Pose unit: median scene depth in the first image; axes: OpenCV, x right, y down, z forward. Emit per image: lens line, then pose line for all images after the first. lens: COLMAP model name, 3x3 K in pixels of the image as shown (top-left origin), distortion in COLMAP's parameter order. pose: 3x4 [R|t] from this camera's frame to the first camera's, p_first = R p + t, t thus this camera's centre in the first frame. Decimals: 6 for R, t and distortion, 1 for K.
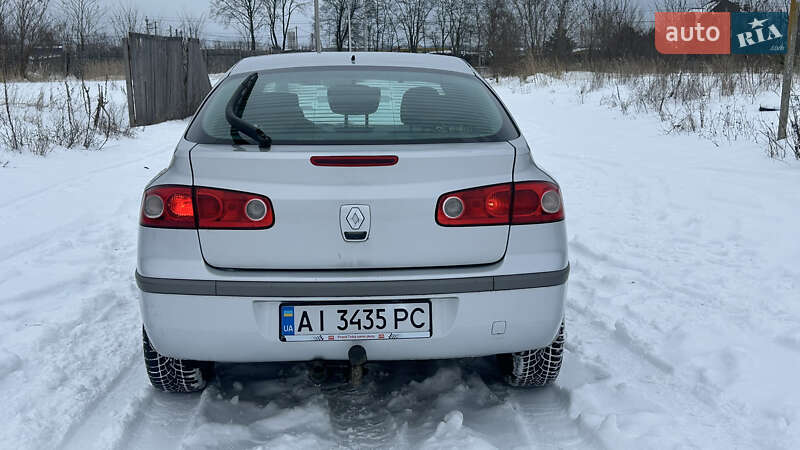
lens RADIAL K [[926.6, 0, 409.7], [0, 926.6, 225.2], [0, 0, 1]] dist [0.204366, -0.379153]
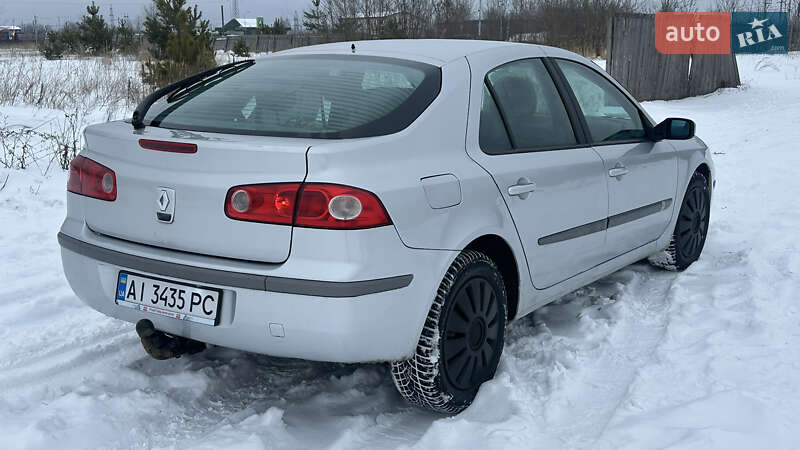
lens RADIAL K [[928.0, 0, 403.3], [0, 928.0, 224.6], [0, 0, 1]] dist [0.205360, -0.387781]
pose [[0.799001, 0.126333, -0.587909, 0.774695], [-0.113511, 0.991792, 0.058853, -0.072587], [0.590519, 0.019710, 0.806783, 0.297014]]
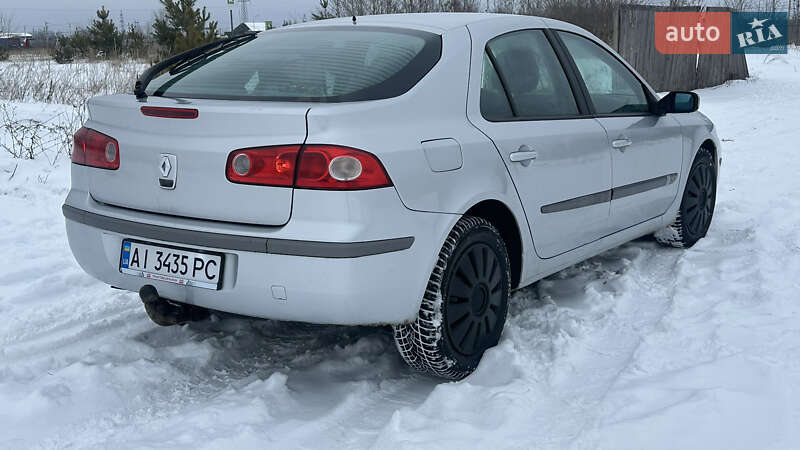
lens RADIAL K [[928.5, 0, 400.9], [0, 928.5, 213.2], [0, 0, 1]] dist [0.198297, -0.356088]
pose [[0.792375, 0.109551, -0.600117, 0.788506], [-0.101929, 0.993690, 0.046814, -0.031508], [0.601459, 0.024075, 0.798541, 0.302684]]
